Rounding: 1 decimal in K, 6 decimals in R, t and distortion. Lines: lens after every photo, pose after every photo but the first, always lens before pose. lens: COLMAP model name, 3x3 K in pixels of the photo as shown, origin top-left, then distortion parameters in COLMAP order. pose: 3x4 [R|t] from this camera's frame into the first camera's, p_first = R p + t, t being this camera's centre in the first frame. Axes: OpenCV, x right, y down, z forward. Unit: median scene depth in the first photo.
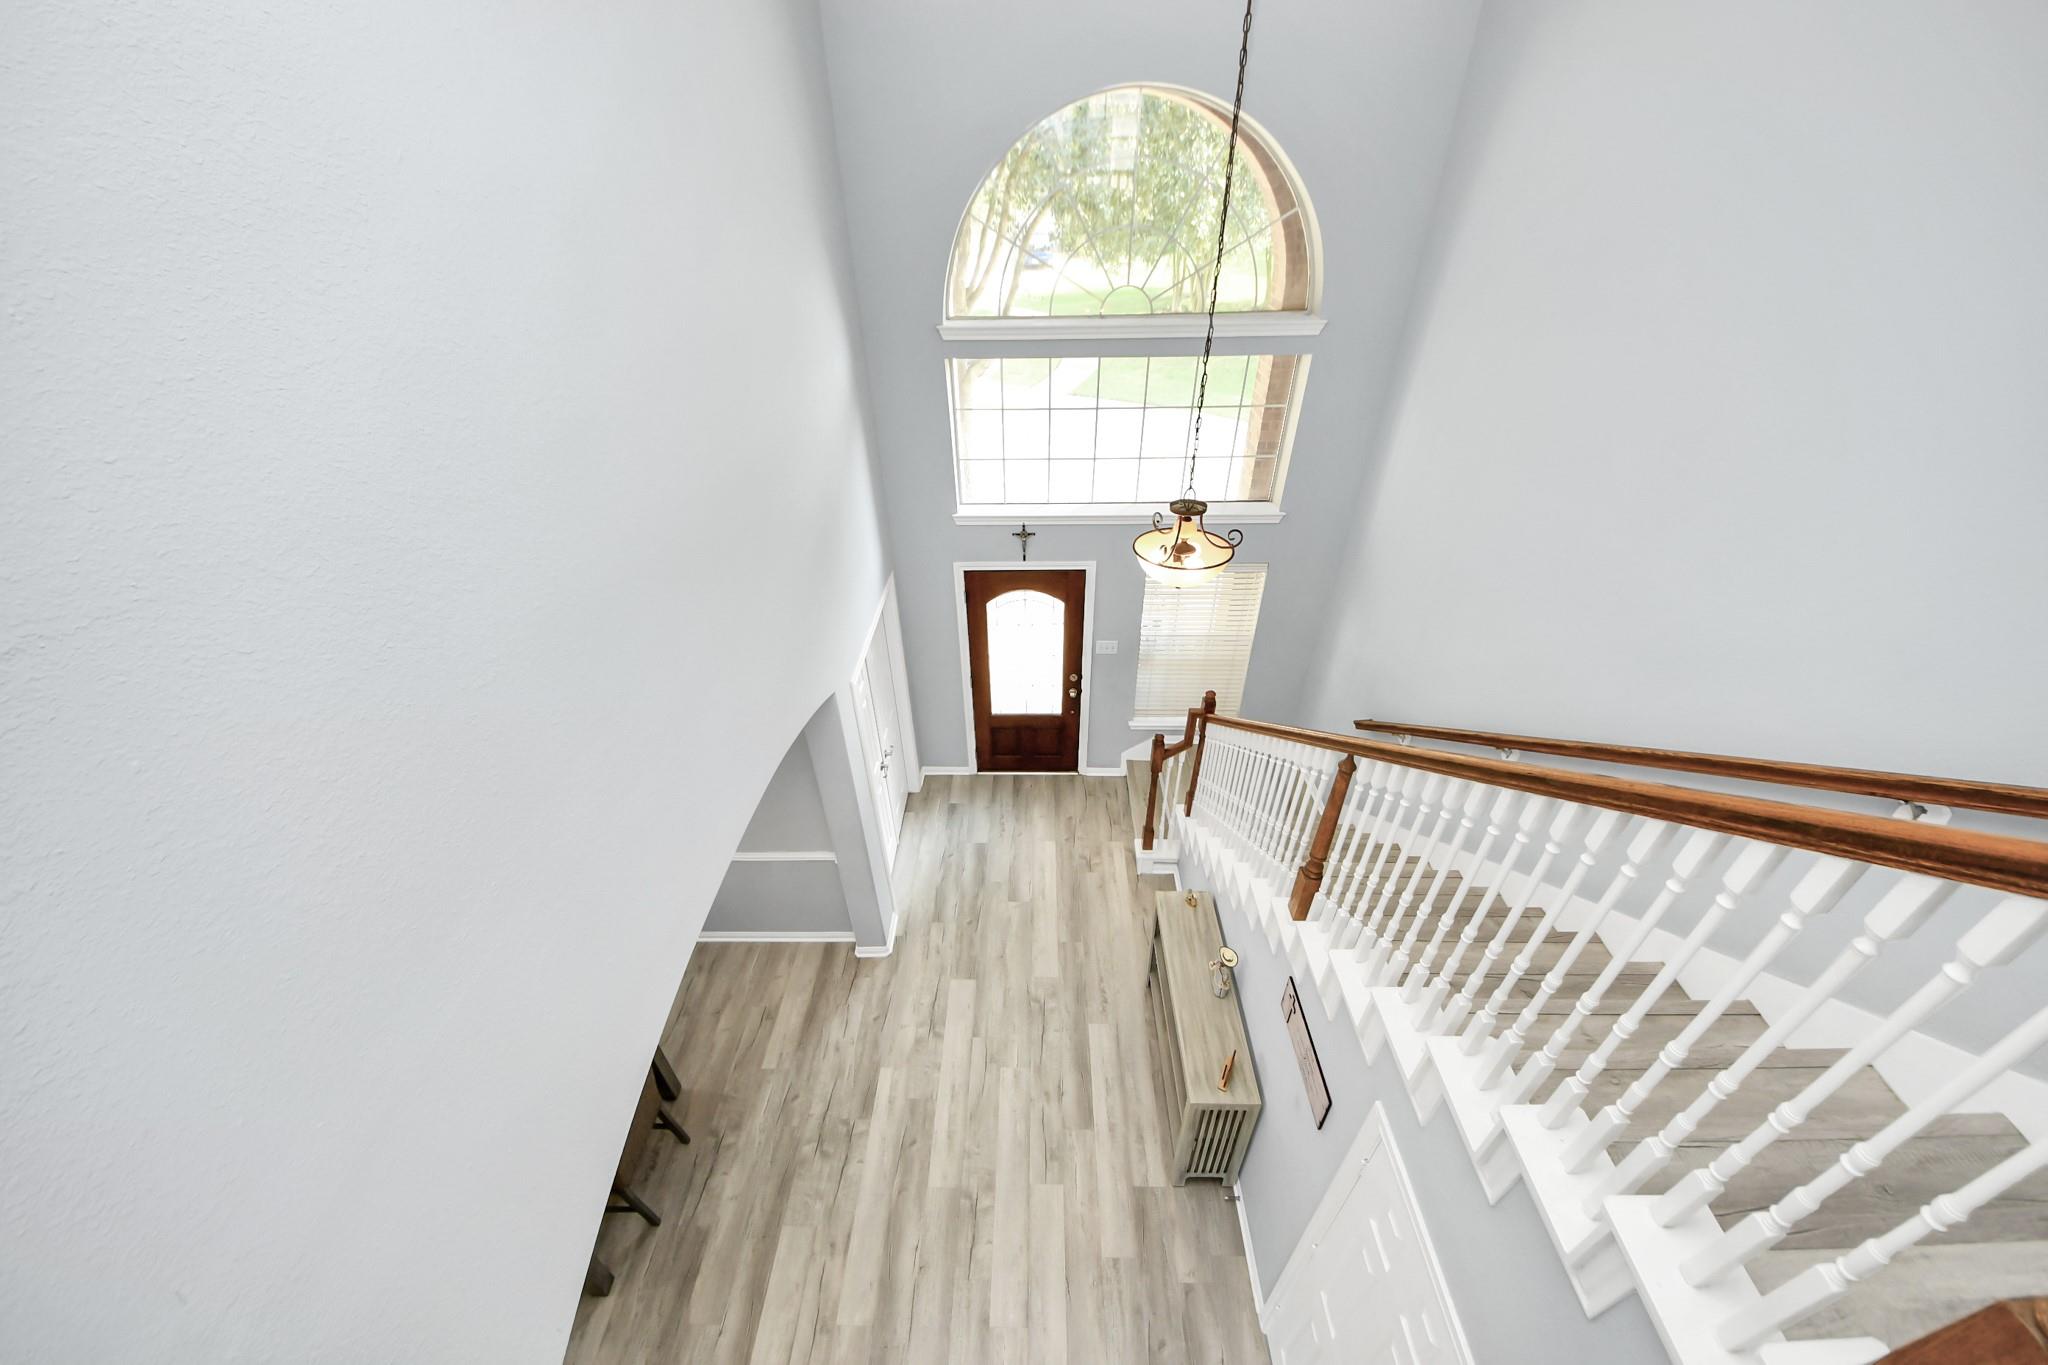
lens RADIAL K [[744.7, 0, 1024.0], [0, 744.7, 682.5], [0, 0, 1]] dist [-0.000475, -0.001650]
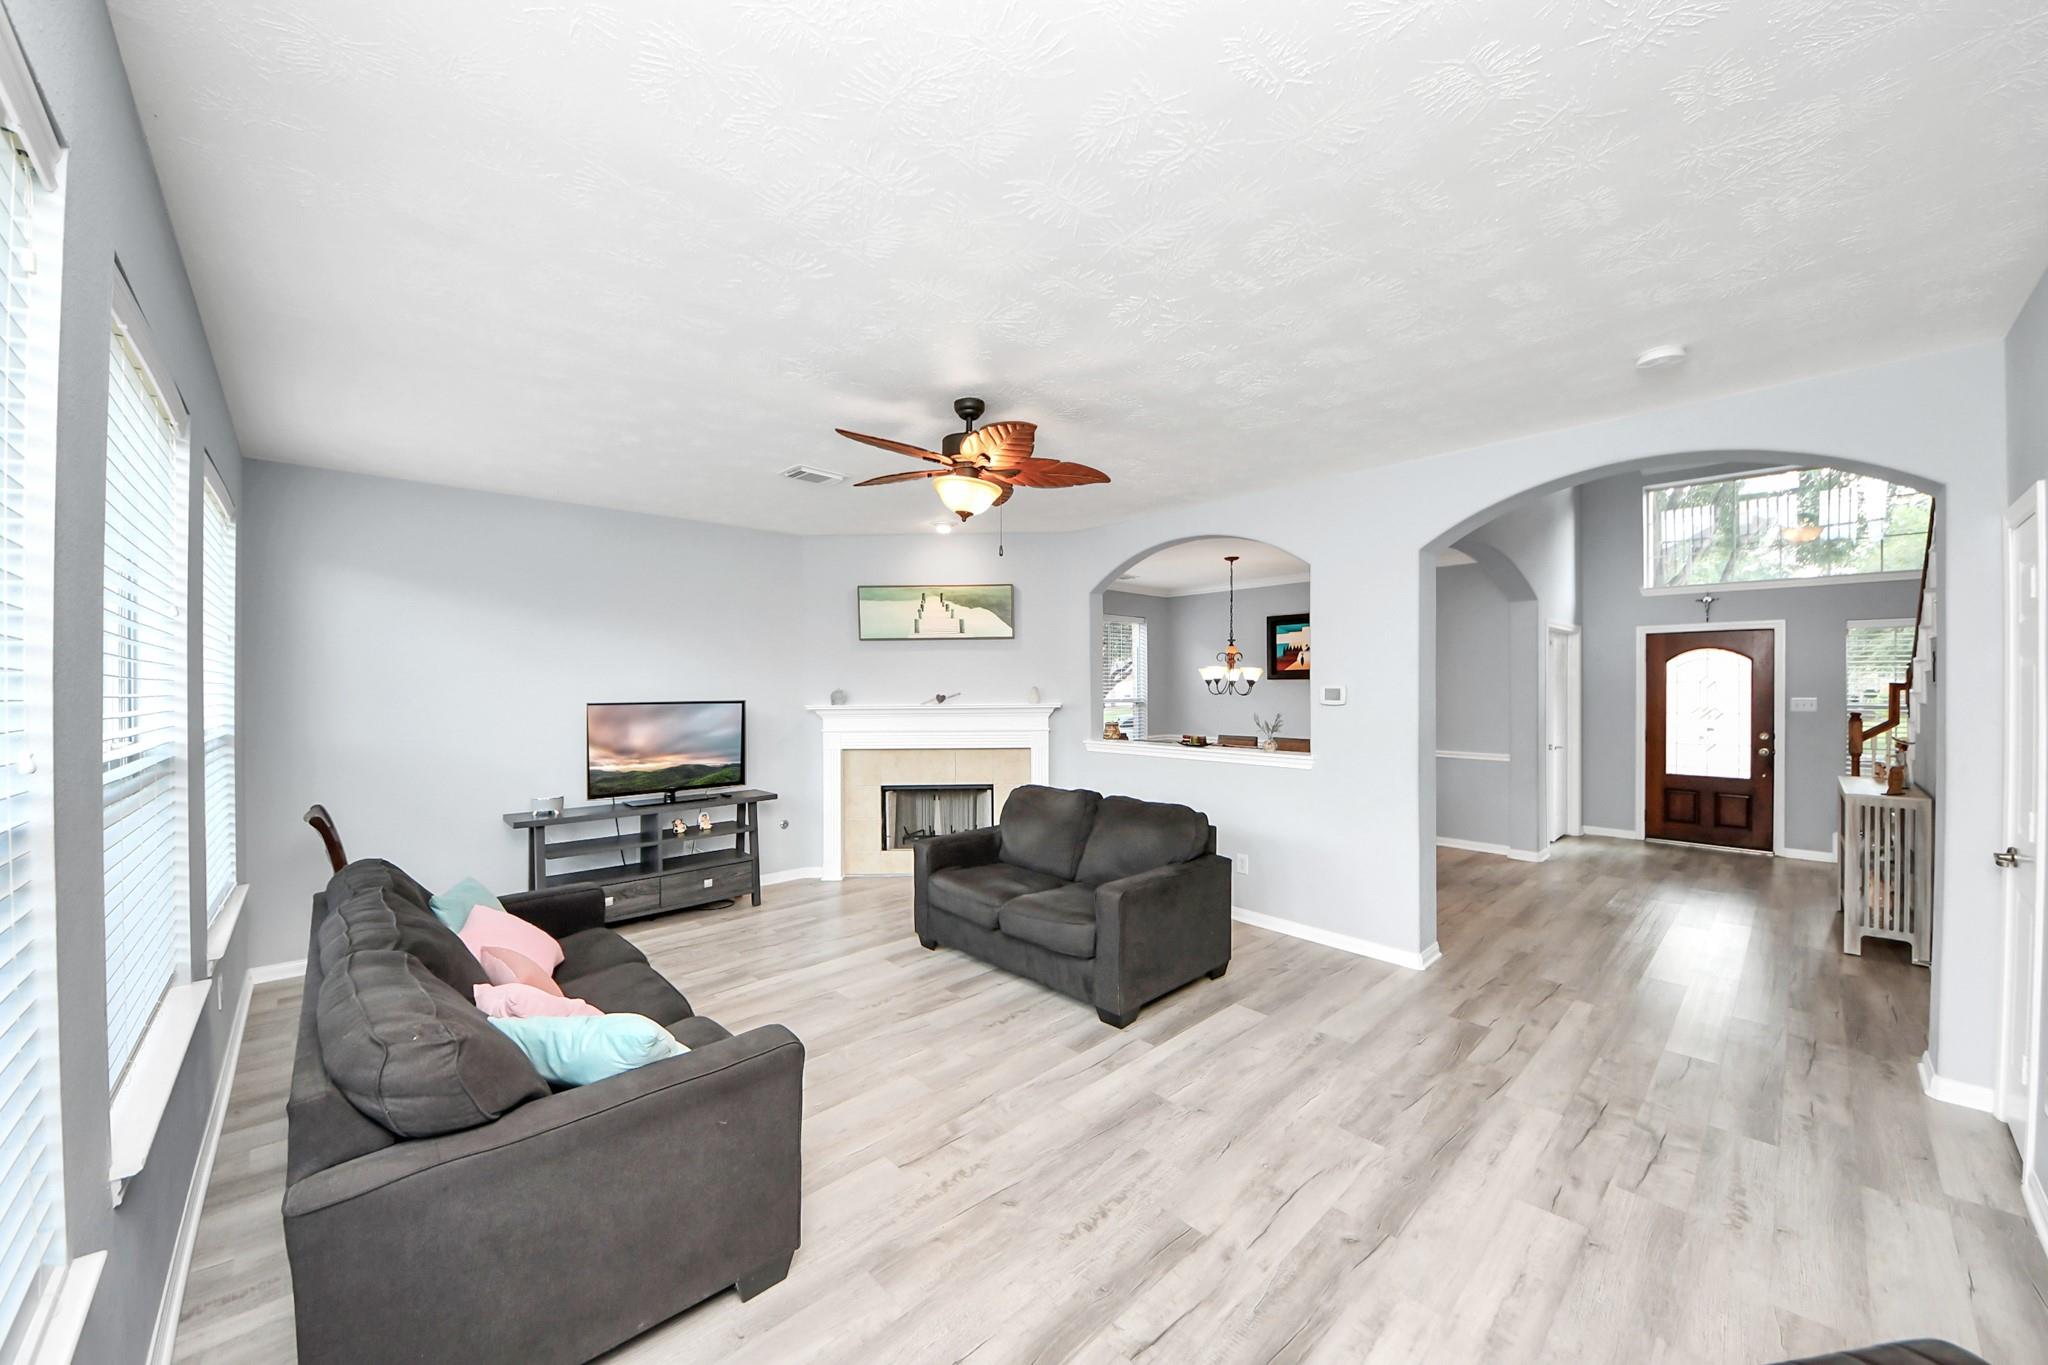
lens RADIAL K [[725.1, 0, 1024.0], [0, 725.1, 682.5], [0, 0, 1]] dist [0.027716, -0.019928]
pose [[0.698413, 0.017576, -0.715479, 0.078060], [-0.414145, 0.825247, -0.383994, 0.856297], [0.583698, 0.564499, 0.583642, -0.349027]]
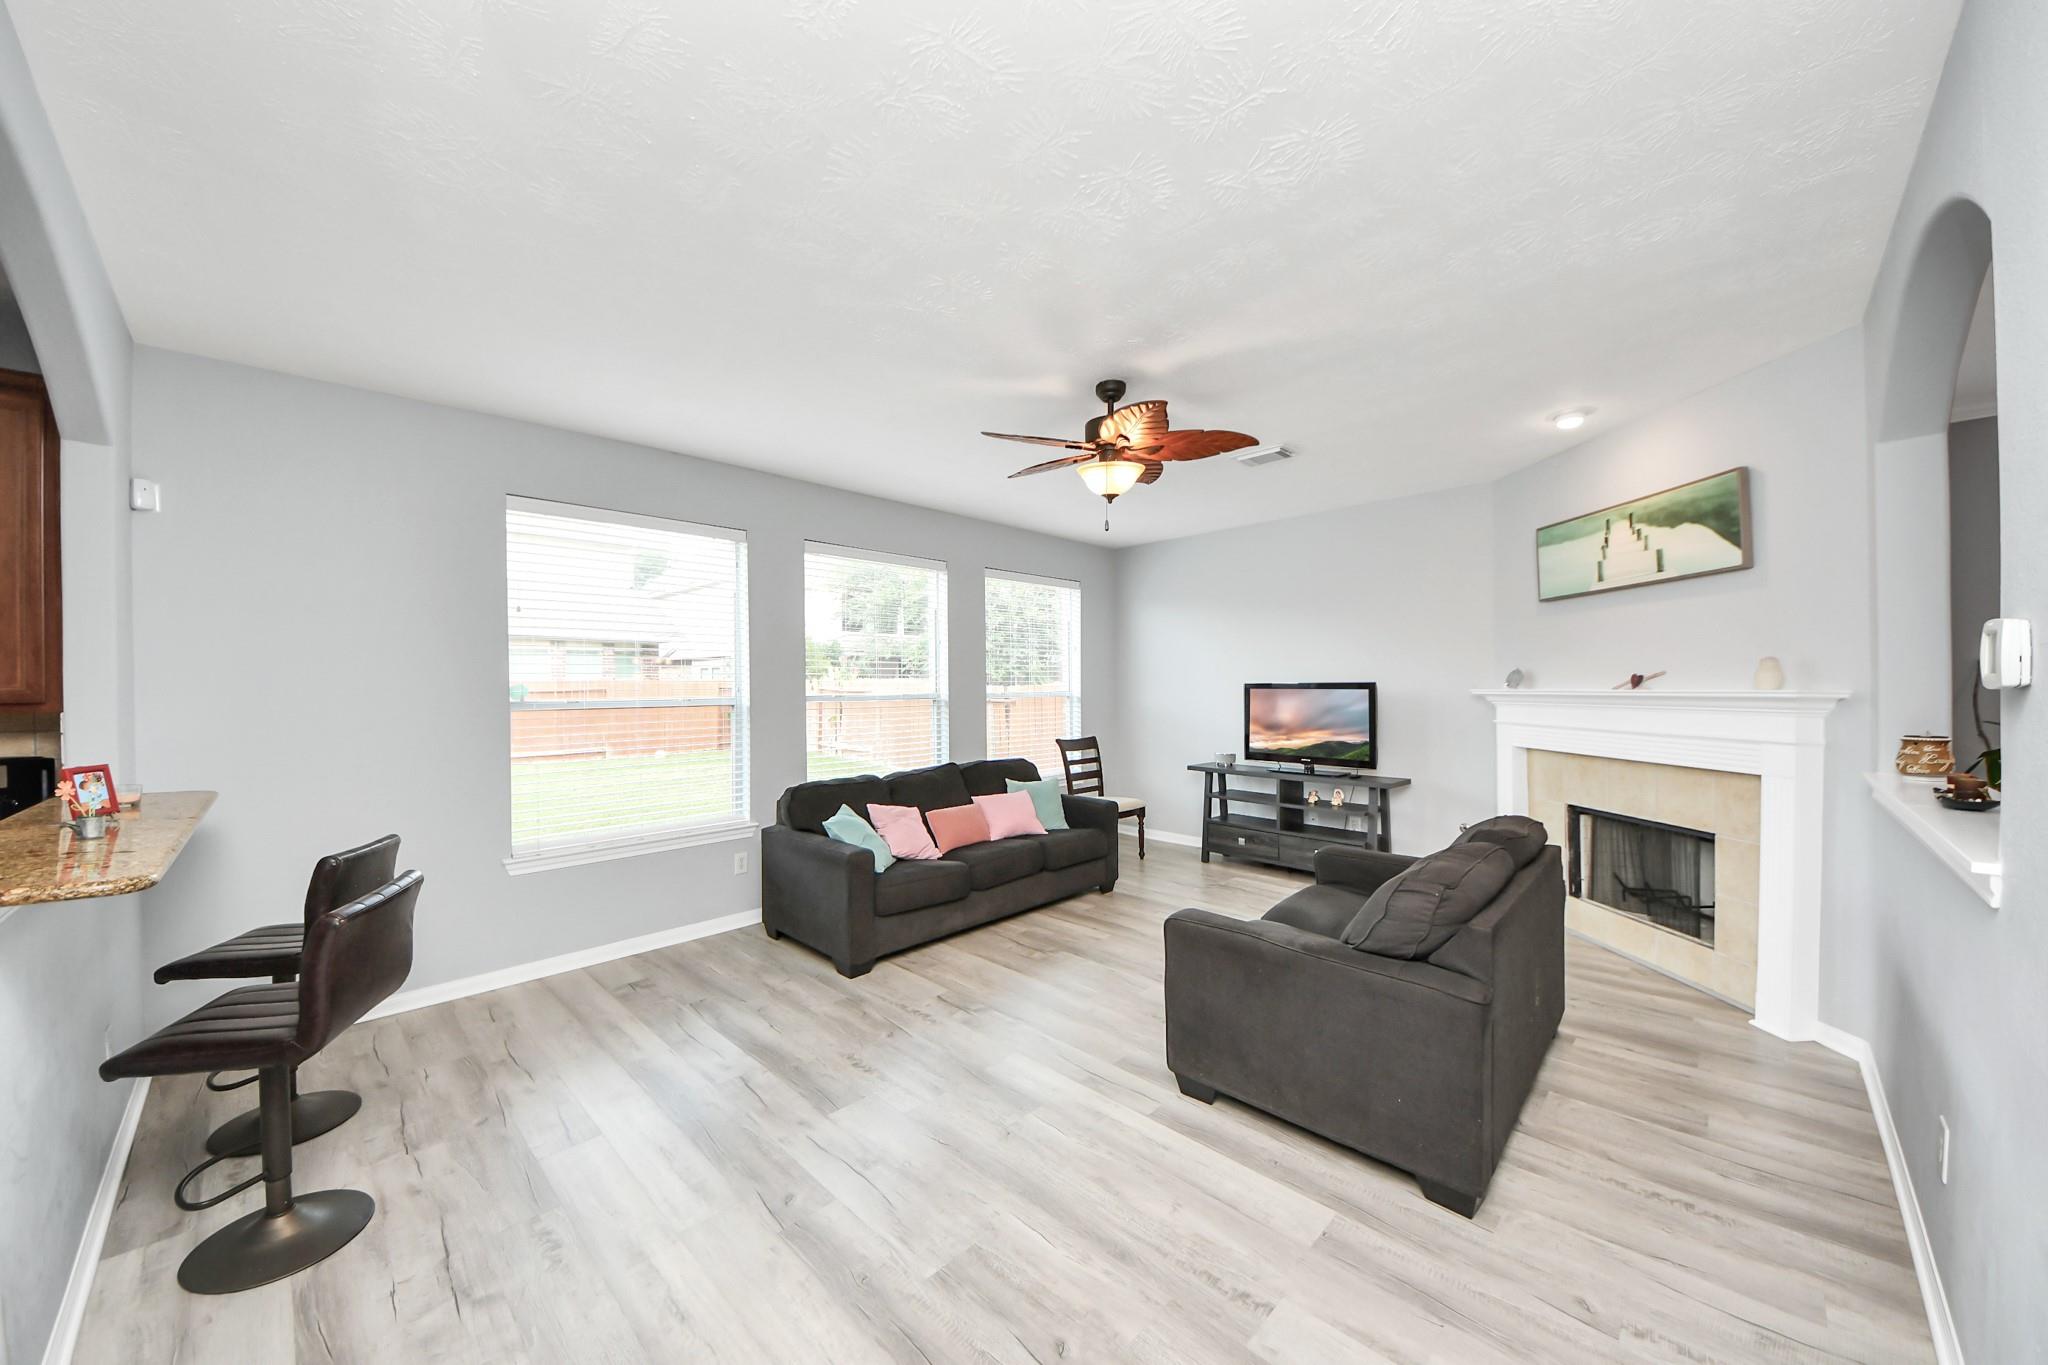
lens RADIAL K [[744.7, 0, 1024.0], [0, 744.7, 682.5], [0, 0, 1]] dist [-0.000475, -0.001650]
pose [[-0.688899, 0.023175, -0.724487, 0.116706], [-0.393339, 0.827582, 0.400490, 0.483921], [0.608853, 0.560867, -0.561005, 0.228990]]
